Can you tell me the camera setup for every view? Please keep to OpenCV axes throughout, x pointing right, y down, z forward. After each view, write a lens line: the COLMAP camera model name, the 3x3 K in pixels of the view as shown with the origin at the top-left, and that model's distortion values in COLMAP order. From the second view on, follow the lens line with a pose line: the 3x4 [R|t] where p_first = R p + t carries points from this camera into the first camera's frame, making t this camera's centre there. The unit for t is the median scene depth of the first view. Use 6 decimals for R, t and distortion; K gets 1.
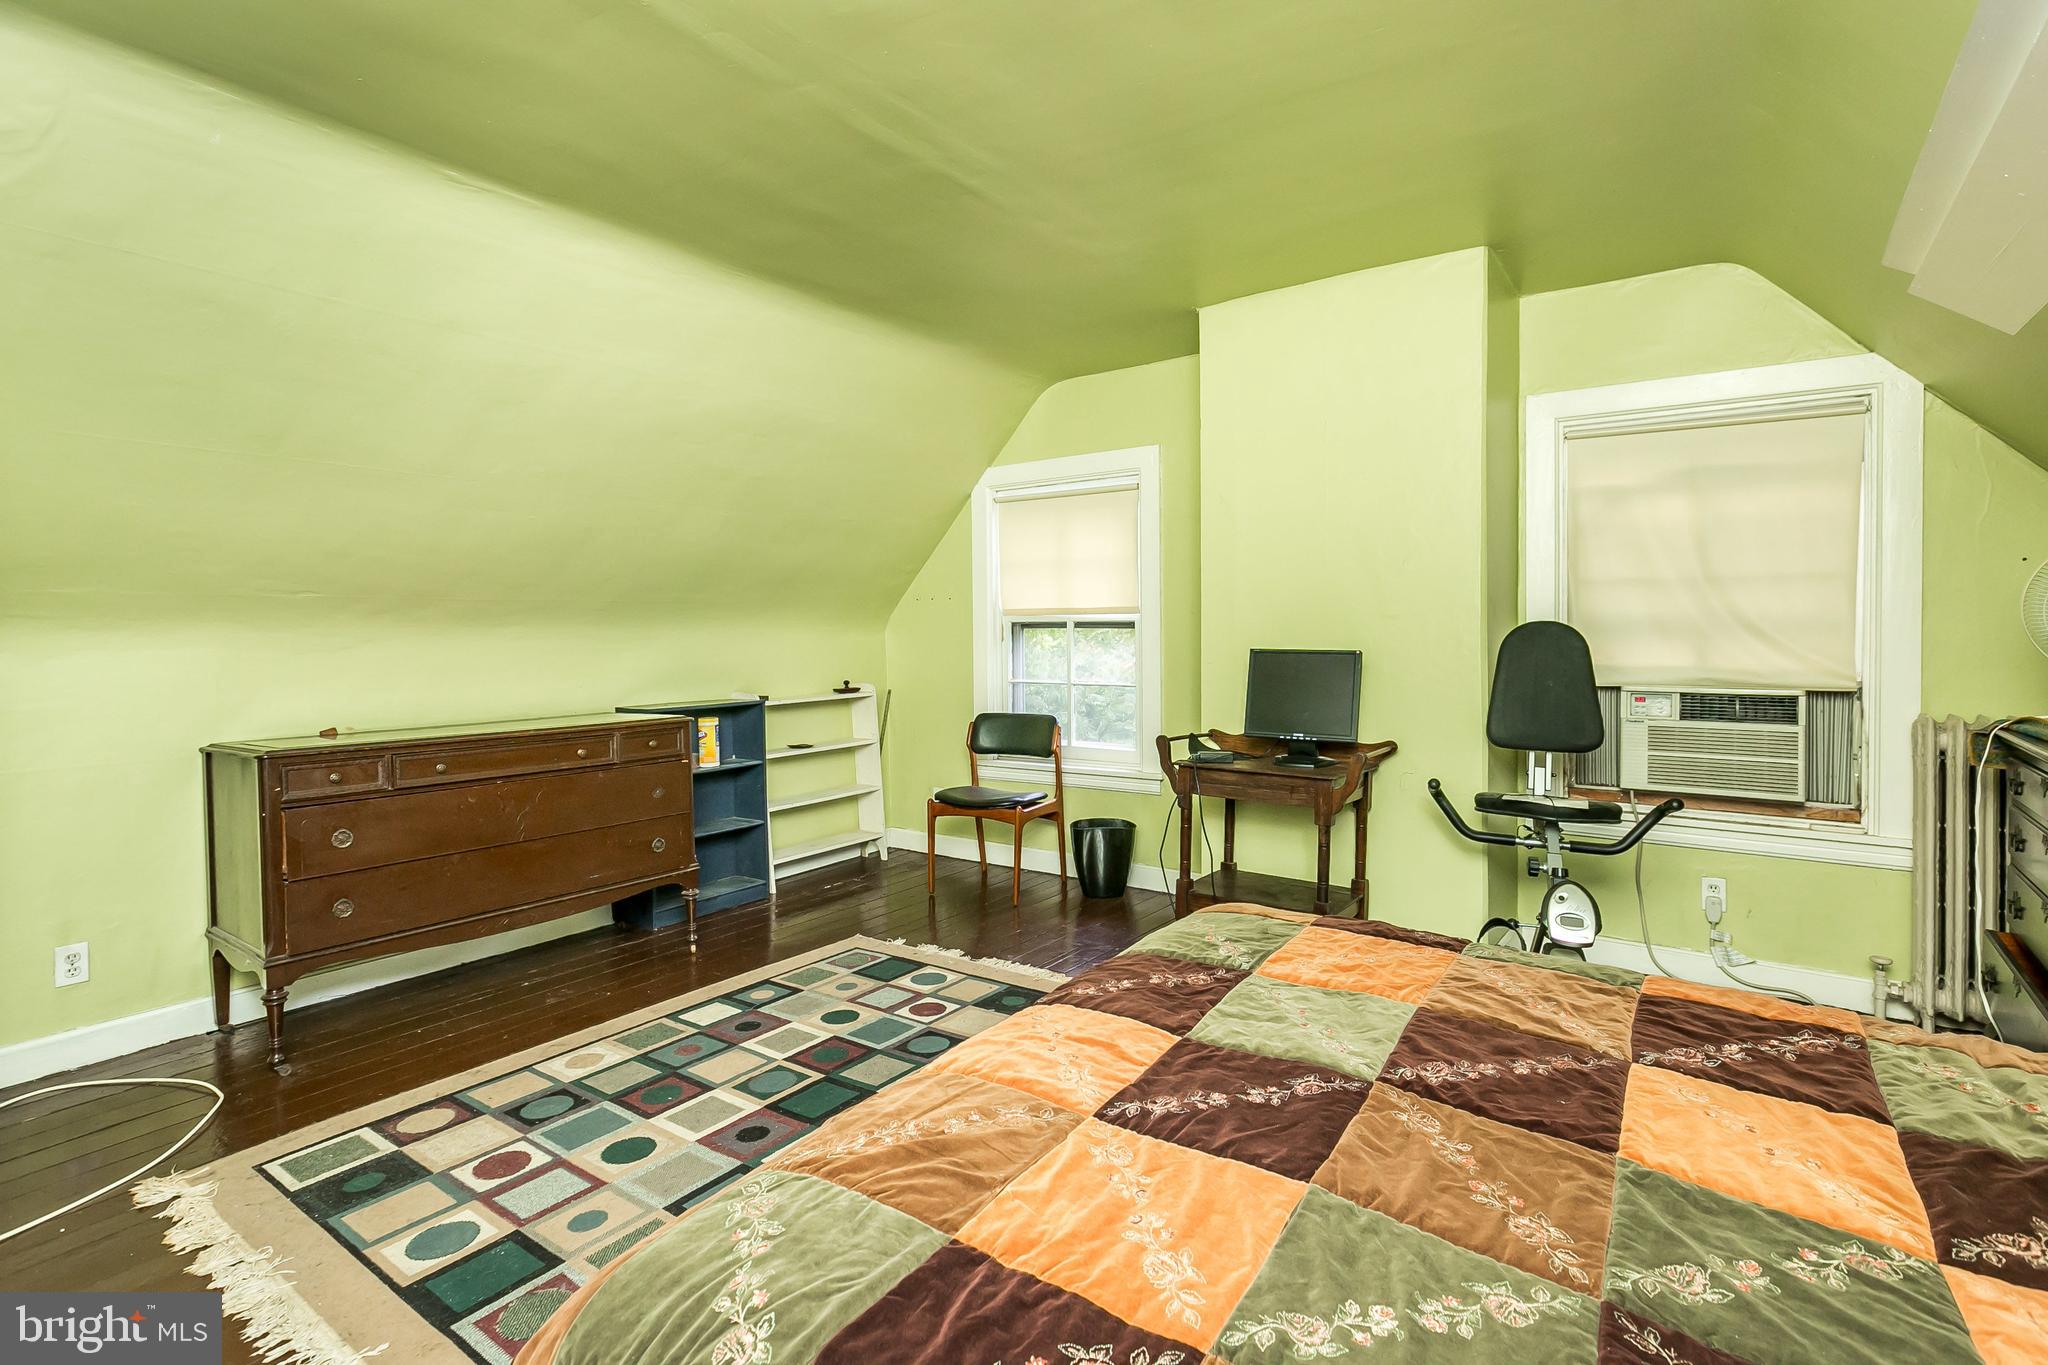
lens RADIAL K [[952.3, 0, 1021.6], [0, 952.3, 638.9], [0, 0, 1]] dist [-0.003494, 0.000018]
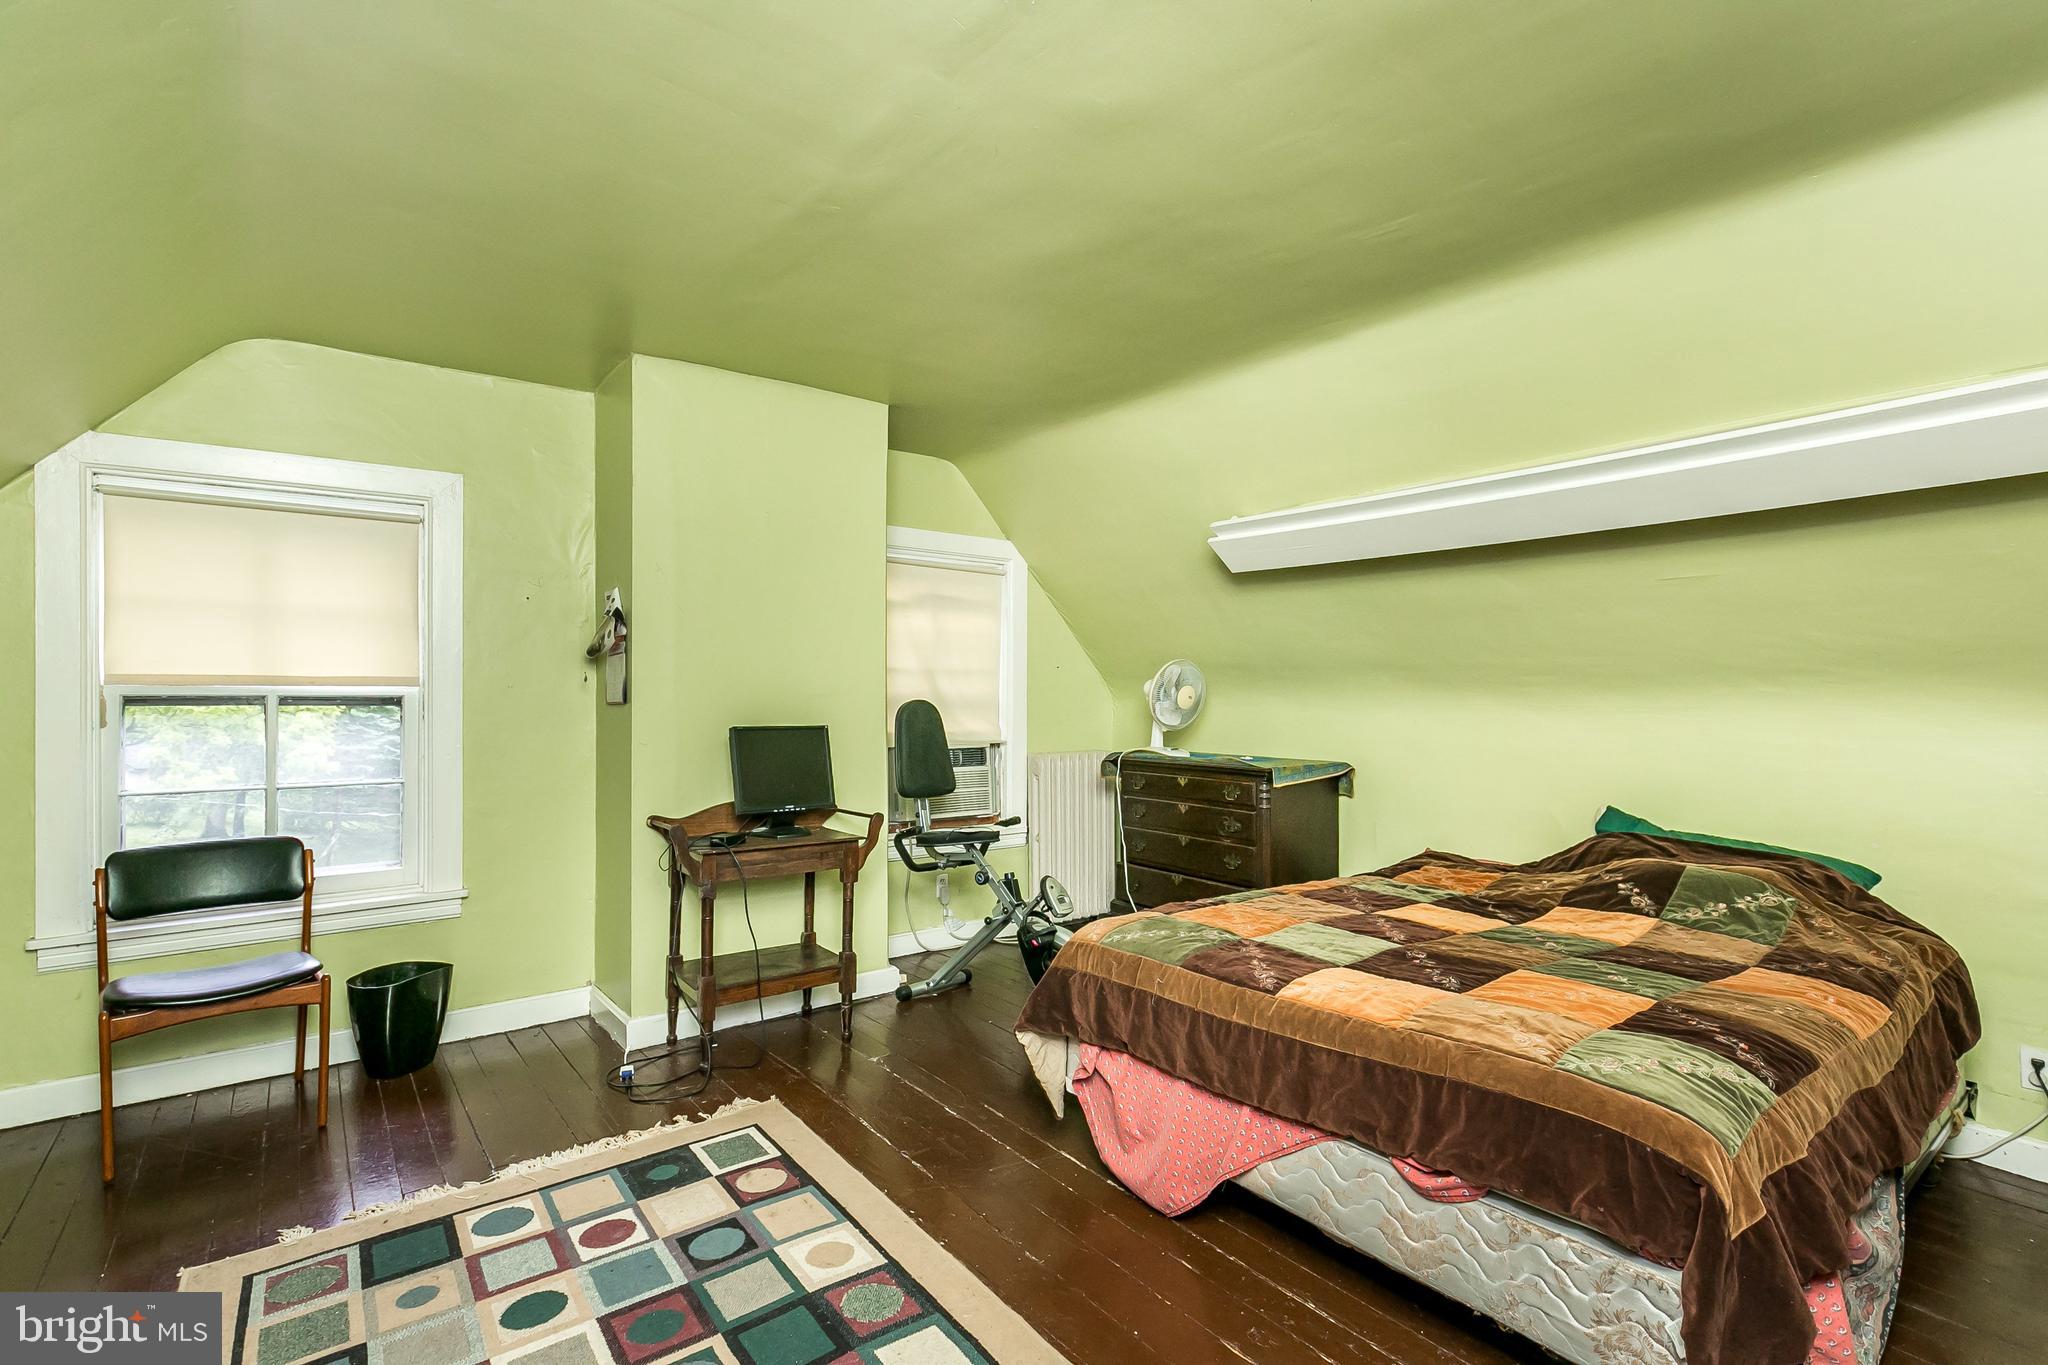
lens RADIAL K [[924.2, 0, 1041.6], [0, 924.2, 685.0], [0, 0, 1]] dist [-0.000067, 0.000142]
pose [[0.306828, 0.016766, 0.951617, -0.620820], [0.009505, 0.999741, -0.020678, -0.010593], [-0.951717, 0.015389, 0.306589, 0.424124]]
